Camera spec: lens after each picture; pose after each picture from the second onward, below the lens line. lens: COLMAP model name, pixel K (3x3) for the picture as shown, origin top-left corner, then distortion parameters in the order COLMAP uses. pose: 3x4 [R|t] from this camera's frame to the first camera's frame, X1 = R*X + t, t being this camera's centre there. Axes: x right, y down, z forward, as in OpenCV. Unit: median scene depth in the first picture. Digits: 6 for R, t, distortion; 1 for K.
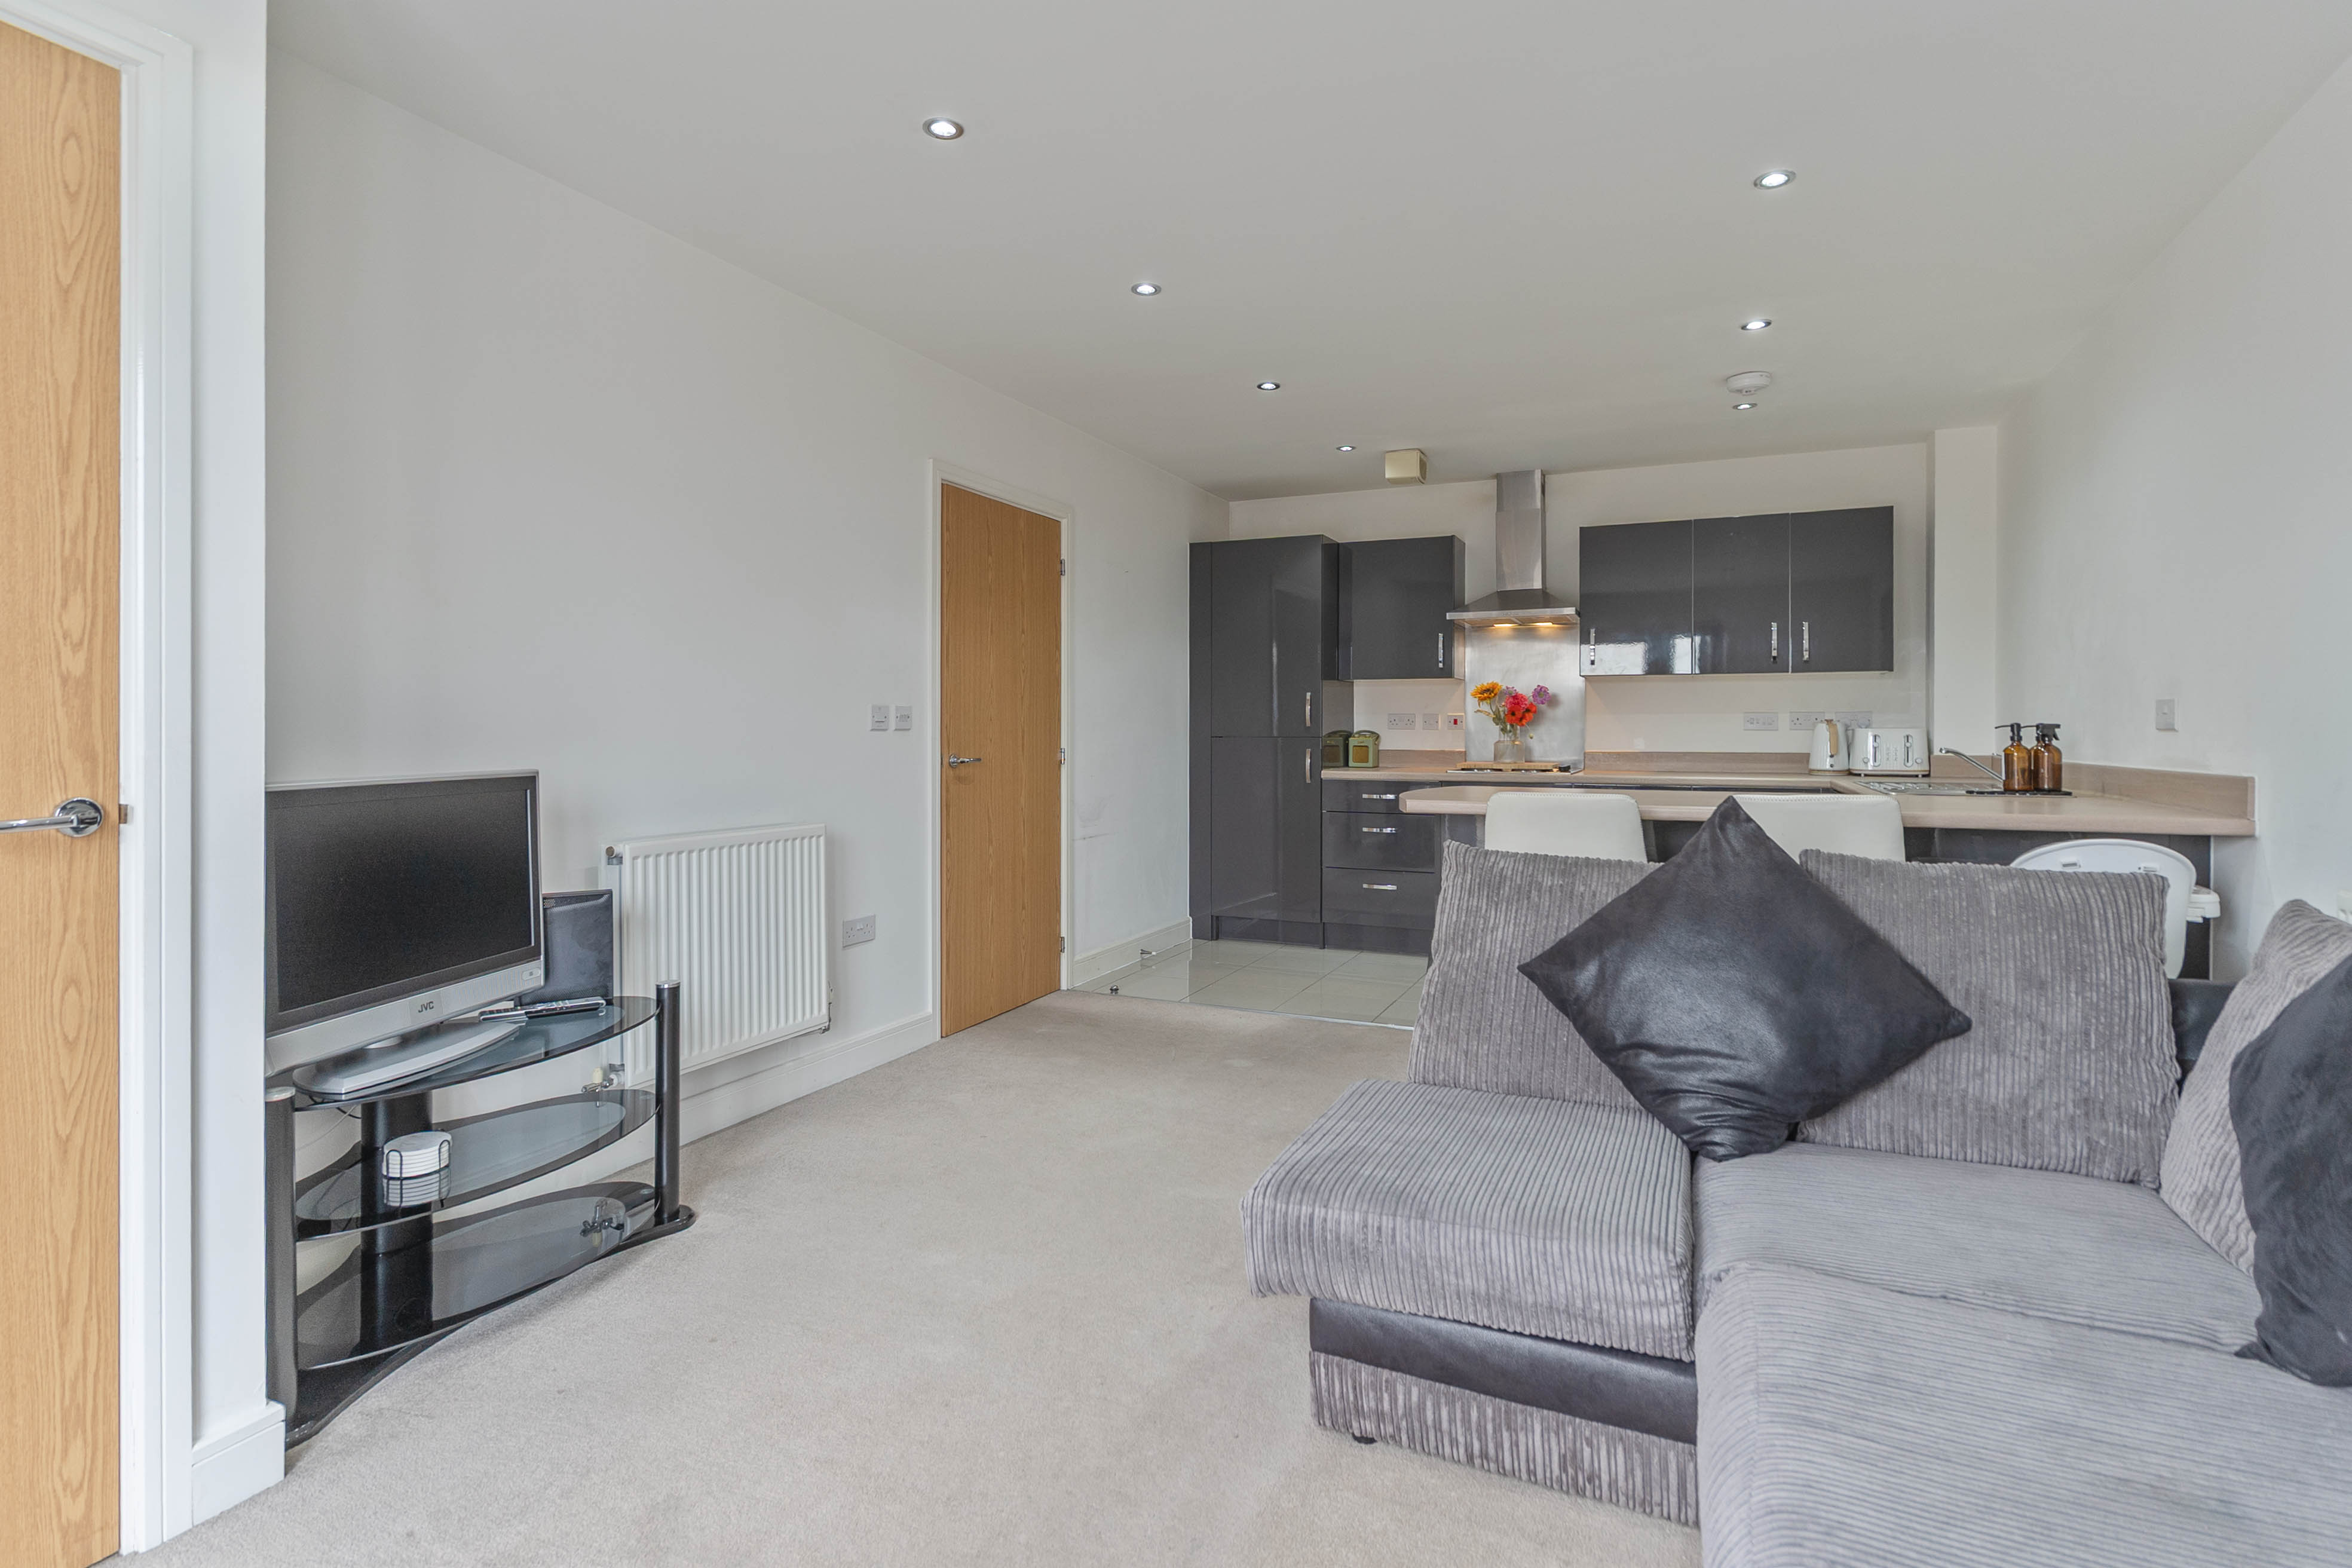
lens RADIAL K [[1140.6, 0, 1177.0], [0, 1140.6, 743.4], [0, 0, 1]] dist [0.000632, -0.000182]
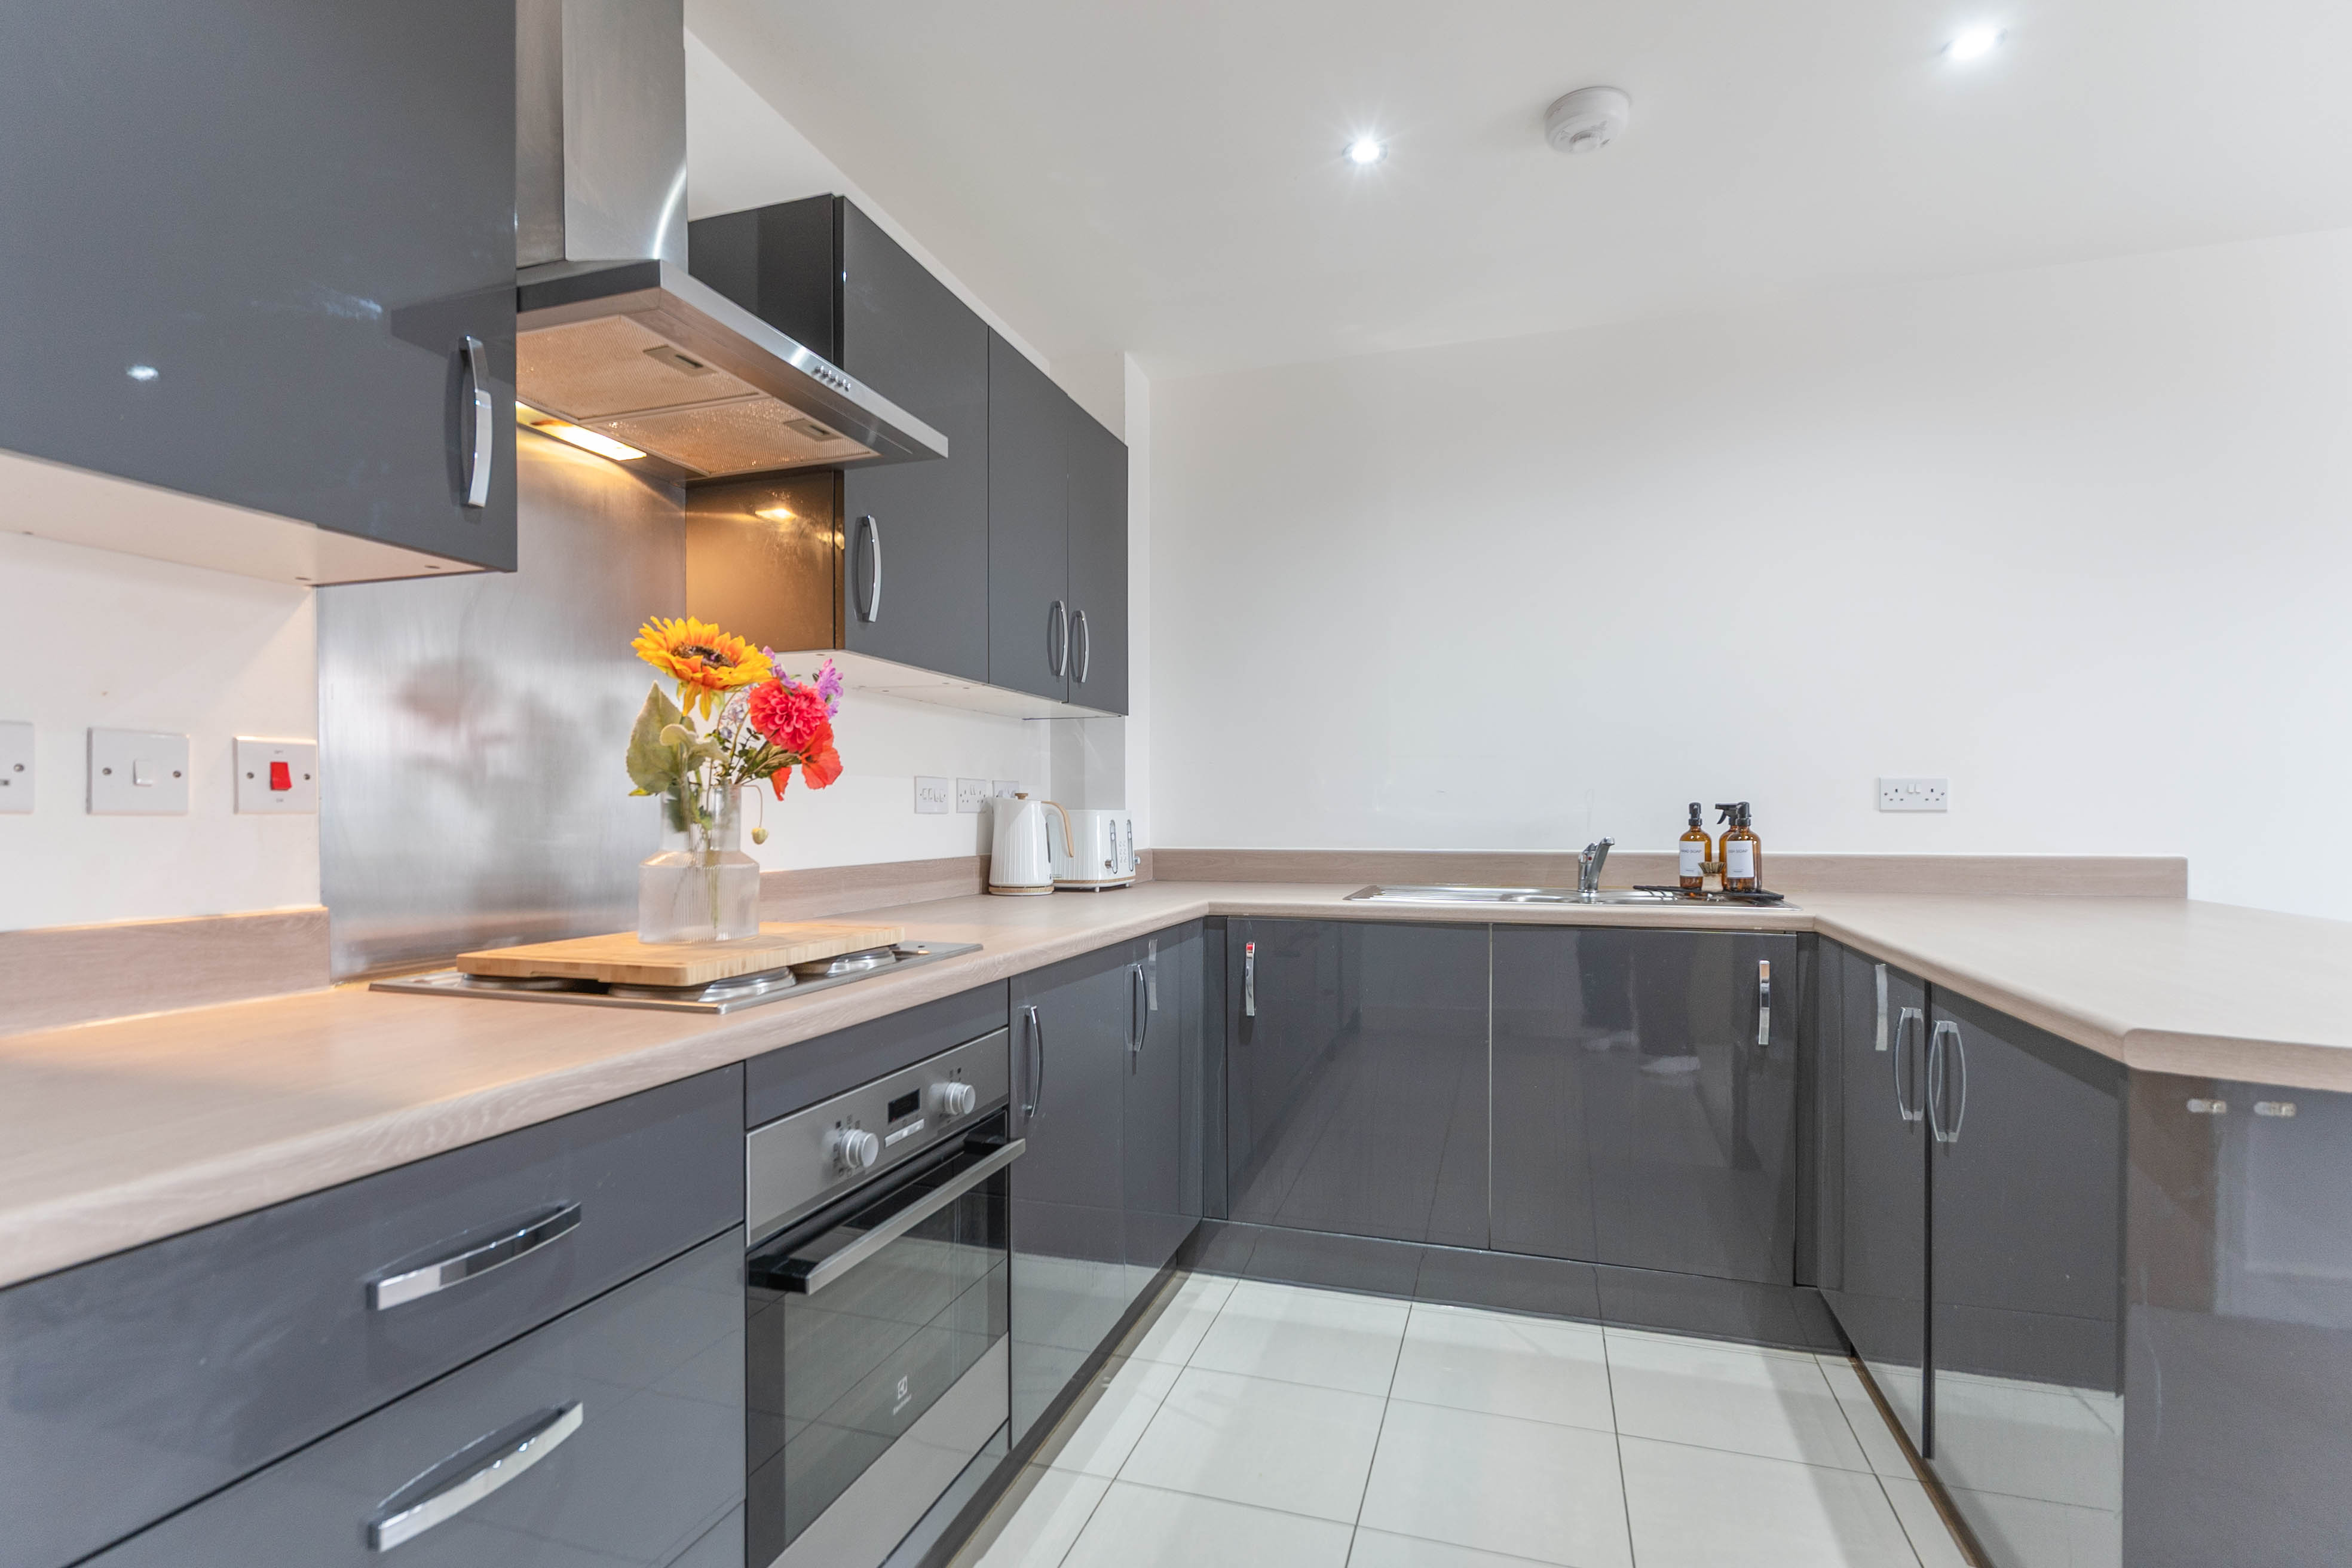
lens RADIAL K [[1120.2, 0, 1169.8], [0, 1120.2, 848.6], [0, 0, 1]] dist [0.001343, -0.000076]
pose [[-0.109422, -0.034334, 0.993402, 0.017499], [0.013294, 0.999263, 0.036001, -0.013749], [-0.993907, 0.017146, -0.108884, 1.025592]]
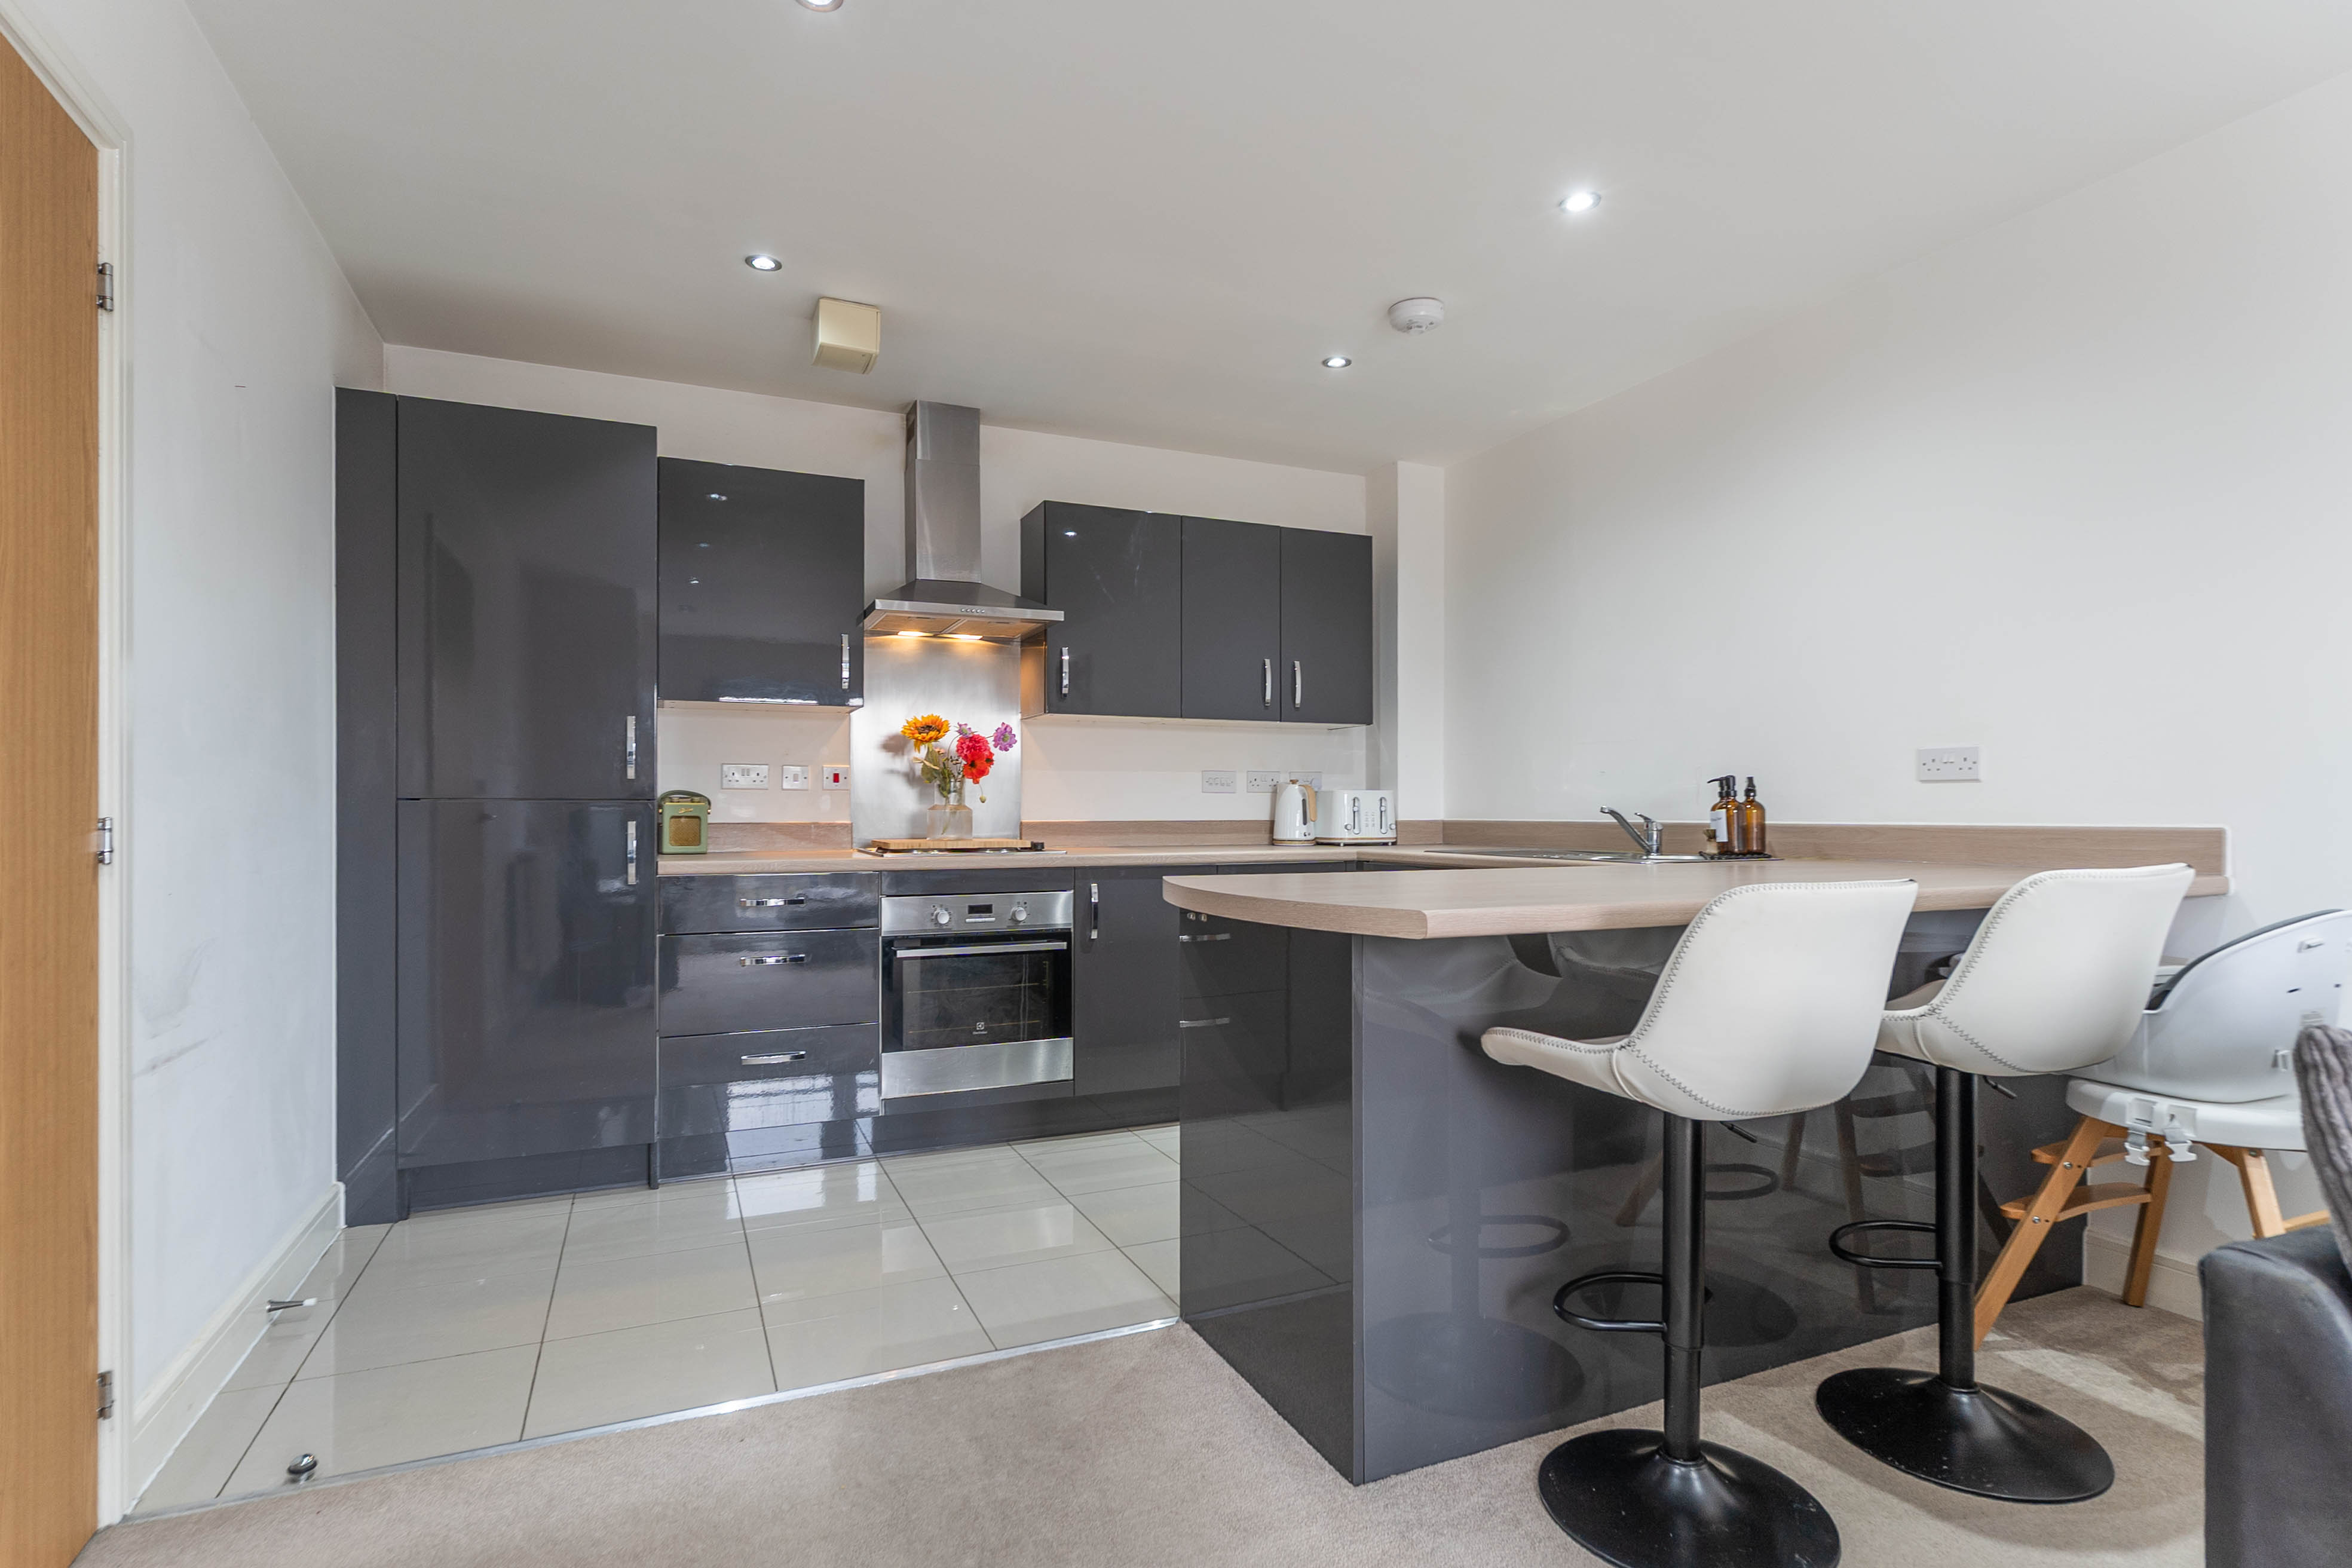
lens RADIAL K [[1170.8, 0, 1169.6], [0, 1170.8, 813.7], [0, 0, 1]] dist [0.023529, -0.000582]
pose [[0.674728, -0.003542, 0.738058, -0.141503], [0.009303, 0.999950, -0.003706, 0.006749], [-0.738008, 0.009366, 0.674727, 0.496547]]
